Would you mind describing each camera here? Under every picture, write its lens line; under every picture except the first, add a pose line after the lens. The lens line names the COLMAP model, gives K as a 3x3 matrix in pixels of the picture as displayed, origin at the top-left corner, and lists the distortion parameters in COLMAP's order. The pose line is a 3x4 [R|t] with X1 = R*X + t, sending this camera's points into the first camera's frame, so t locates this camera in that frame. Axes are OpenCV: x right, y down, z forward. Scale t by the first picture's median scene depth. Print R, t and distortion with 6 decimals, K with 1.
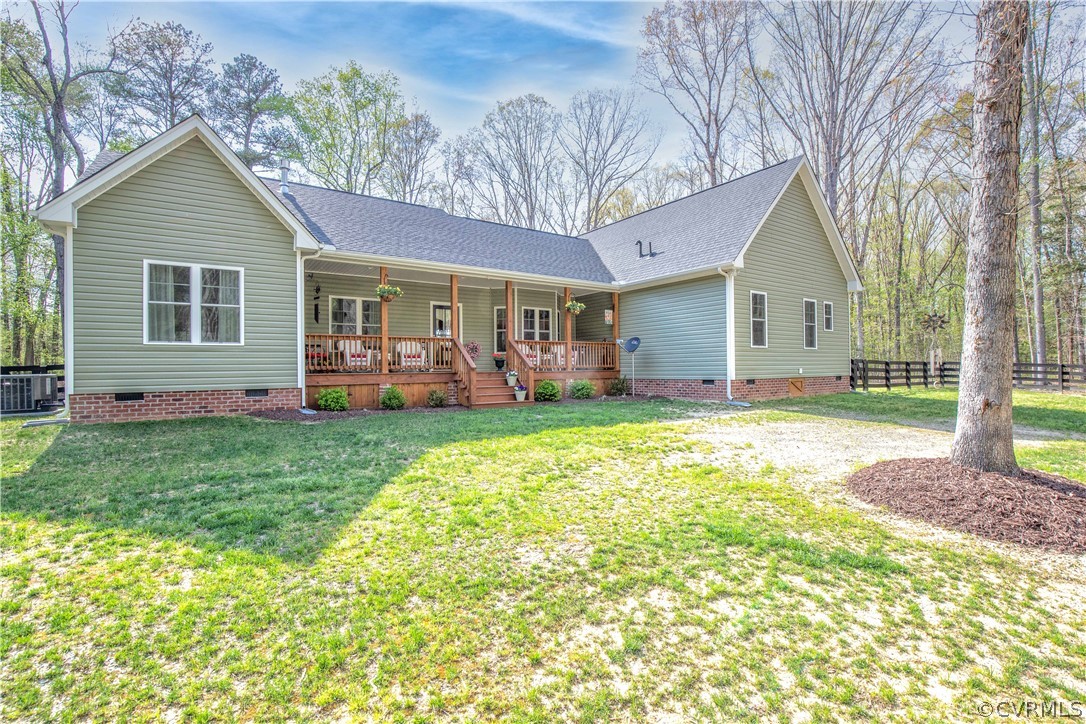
lens RADIAL K [[489.2, 0, 543.0], [0, 489.2, 362.0], [0, 0, 1]] dist [-0.032949, 0.000171]
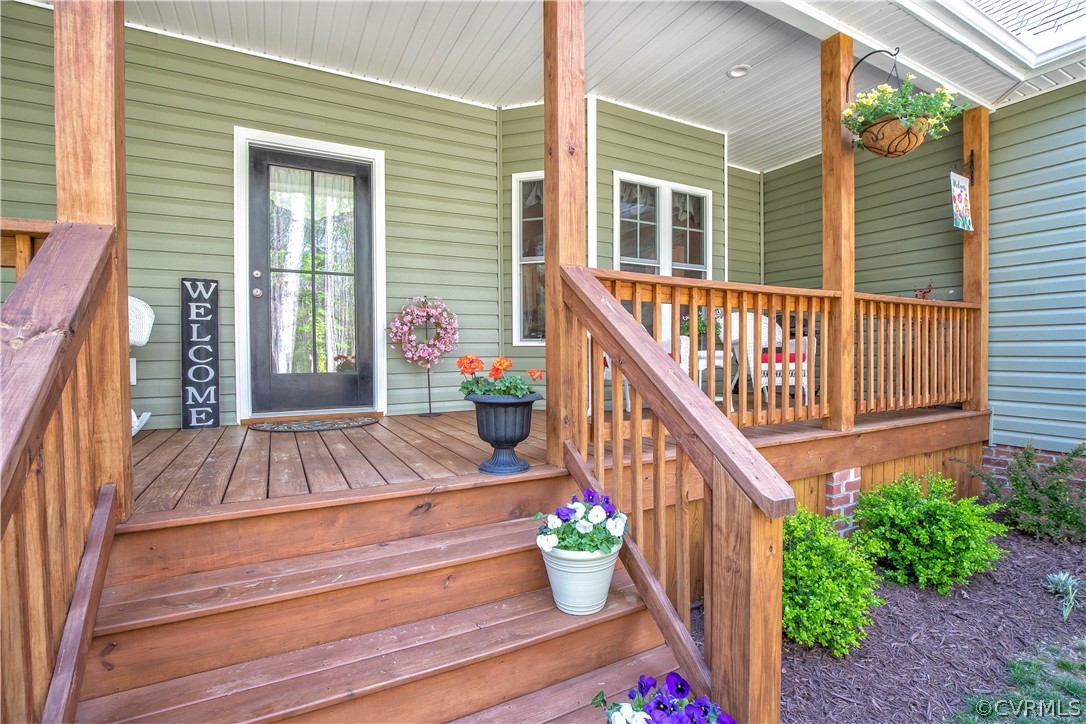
lens RADIAL K [[517.1, 0, 543.0], [0, 517.1, 362.0], [0, 0, 1]] dist [-0.031734, 0.000118]
pose [[0.992872, 0.006756, -0.118991, -0.047181], [-0.003642, 0.999646, 0.026367, -0.015364], [0.119127, -0.025746, 0.992545, 0.709141]]
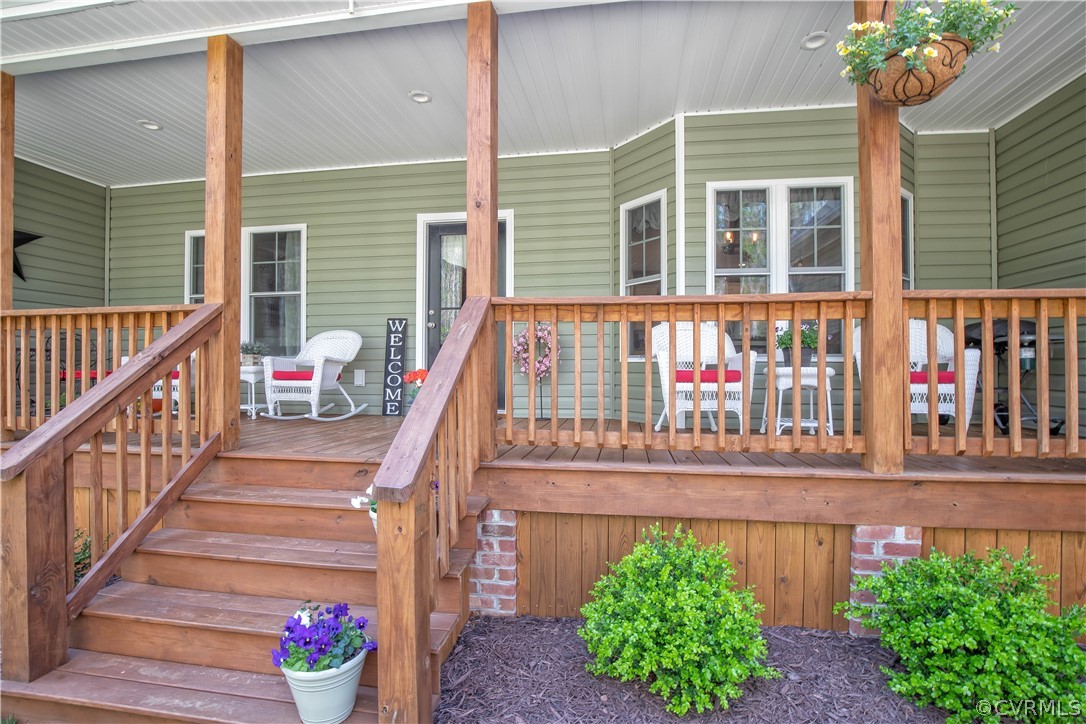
lens RADIAL K [[489.2, 0, 543.0], [0, 489.2, 362.0], [0, 0, 1]] dist [-0.032949, 0.000171]
pose [[0.714282, 0.001956, -0.699855, 0.075781], [-0.004322, 0.999989, -0.001616, -0.015985], [0.699844, 0.004179, 0.714283, 0.749269]]
